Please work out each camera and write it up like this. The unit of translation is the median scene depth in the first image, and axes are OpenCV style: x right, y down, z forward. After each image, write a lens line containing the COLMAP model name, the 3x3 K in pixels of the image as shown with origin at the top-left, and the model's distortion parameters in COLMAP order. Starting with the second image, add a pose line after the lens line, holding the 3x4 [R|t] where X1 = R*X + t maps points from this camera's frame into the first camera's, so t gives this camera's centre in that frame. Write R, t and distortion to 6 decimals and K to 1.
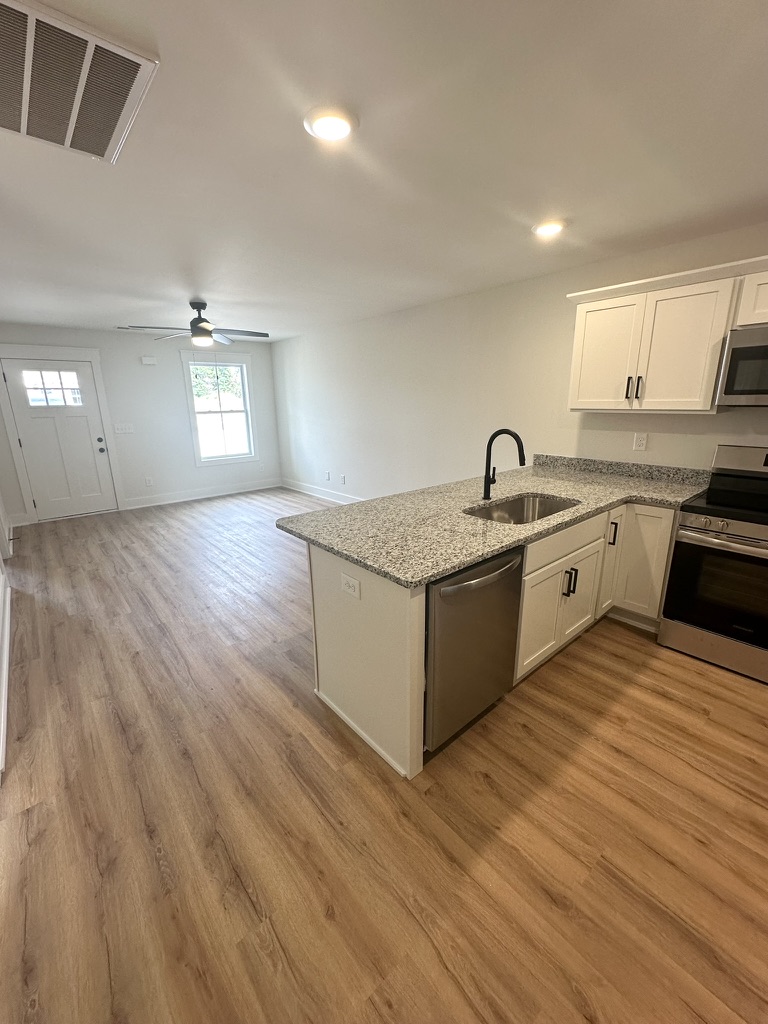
lens RADIAL K [[419.6, 0, 383.9], [0, 419.6, 516.3], [0, 0, 1]] dist [-0.002070, 0.000276]
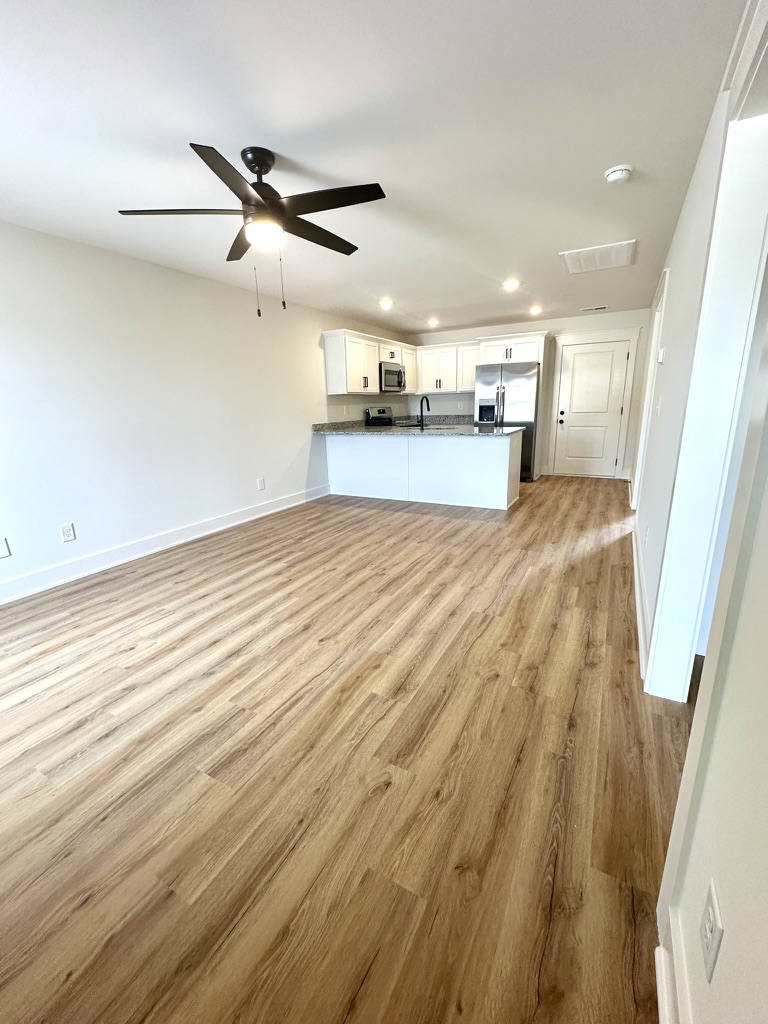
lens RADIAL K [[419.6, 0, 383.9], [0, 419.6, 516.3], [0, 0, 1]] dist [-0.002070, 0.000276]
pose [[-0.357267, -0.216633, 0.908532, -2.493133], [0.286496, 0.900420, 0.327360, -0.581619], [-0.888977, 0.377246, -0.259626, 2.775977]]
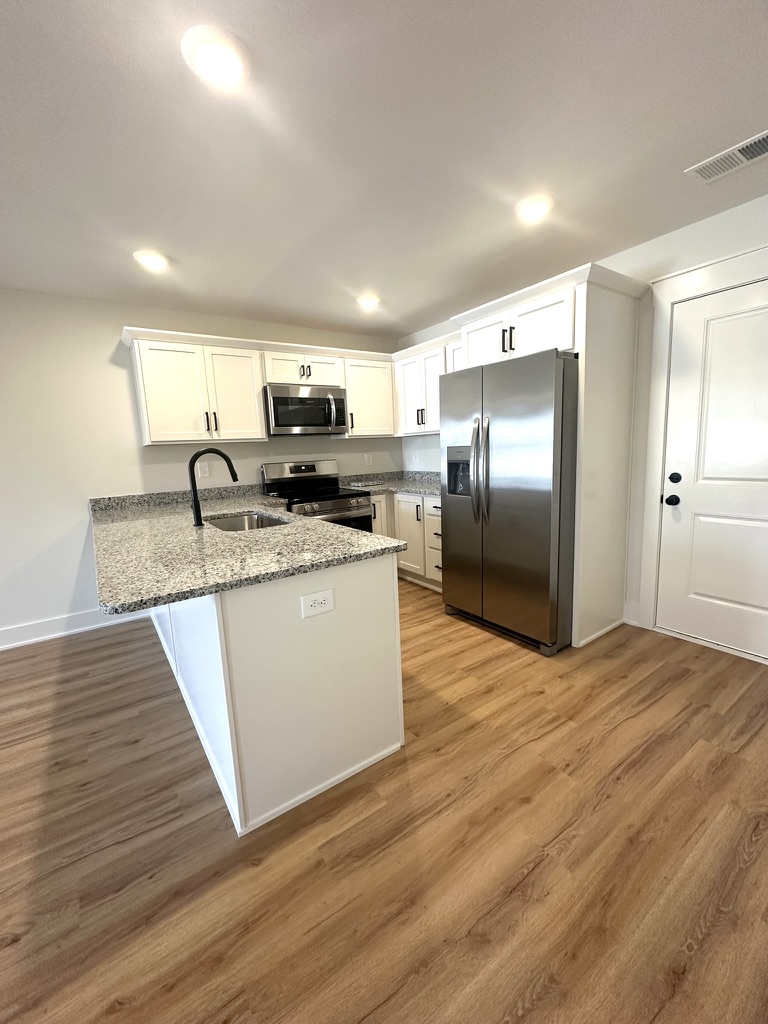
lens RADIAL K [[419.6, 0, 383.9], [0, 419.6, 516.3], [0, 0, 1]] dist [-0.002070, 0.000276]
pose [[0.097383, -0.152493, 0.983495, -0.902022], [0.314627, 0.942230, 0.114941, -0.058283], [-0.944207, 0.298241, 0.139736, 0.721886]]
